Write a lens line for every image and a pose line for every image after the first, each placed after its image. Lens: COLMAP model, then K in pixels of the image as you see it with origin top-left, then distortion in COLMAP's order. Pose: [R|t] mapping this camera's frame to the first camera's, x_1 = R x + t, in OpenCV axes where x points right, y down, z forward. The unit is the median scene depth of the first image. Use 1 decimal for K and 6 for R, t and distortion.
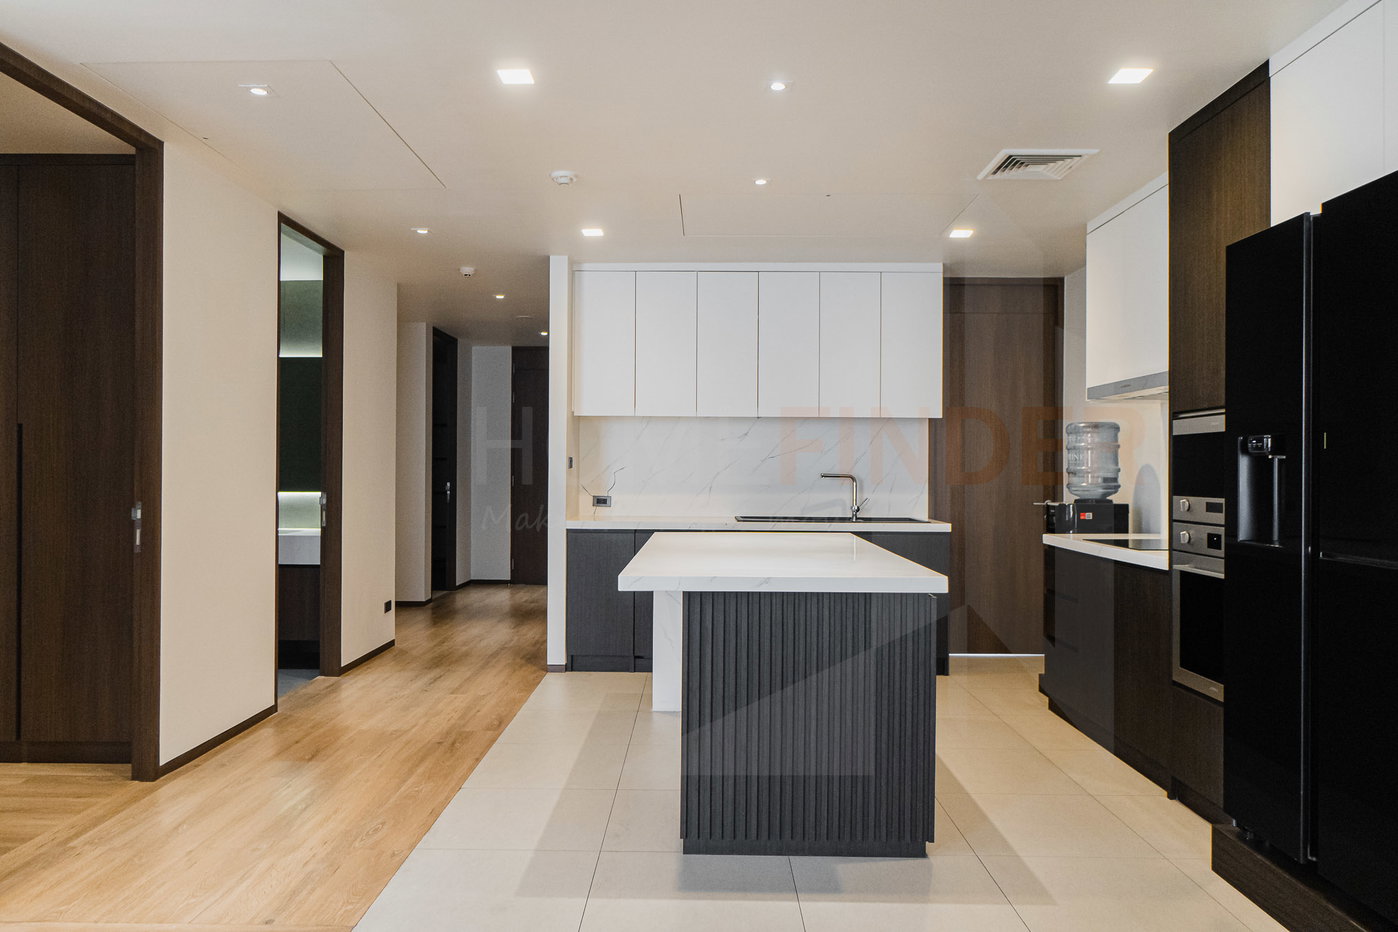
lens RADIAL K [[961.5, 0, 697.1], [0, 961.5, 463.6], [0, 0, 1]] dist [-0.008683, -0.001030]
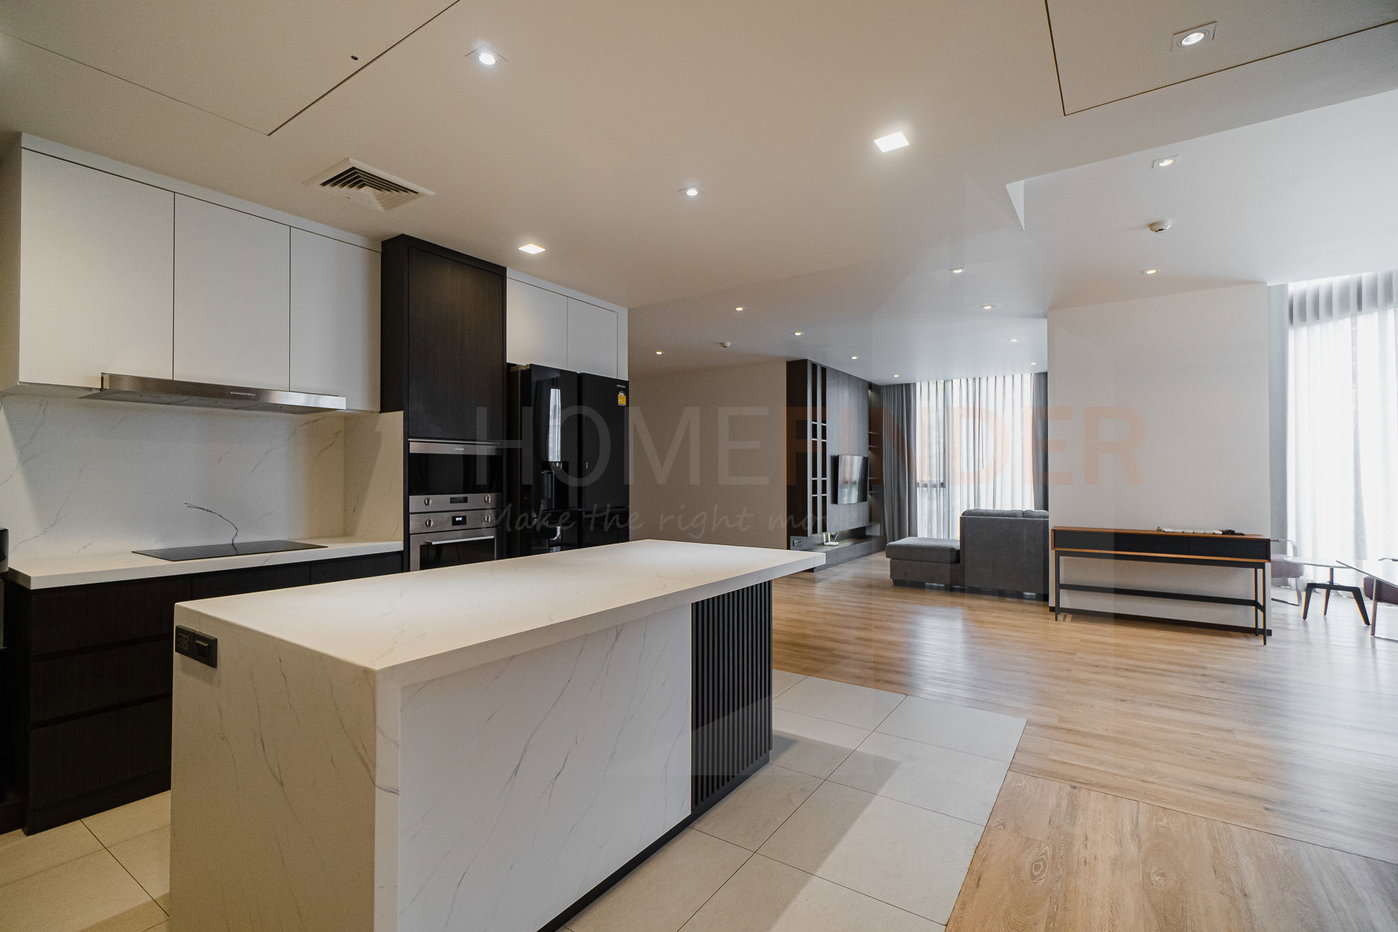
lens RADIAL K [[628.5, 0, 700.6], [0, 628.5, 467.2], [0, 0, 1]] dist [-0.000919, -0.000173]
pose [[-0.836517, -0.000222, 0.547941, -0.418359], [-0.007286, 0.999916, -0.010718, 0.001414], [-0.547893, -0.012958, -0.836448, 1.793363]]
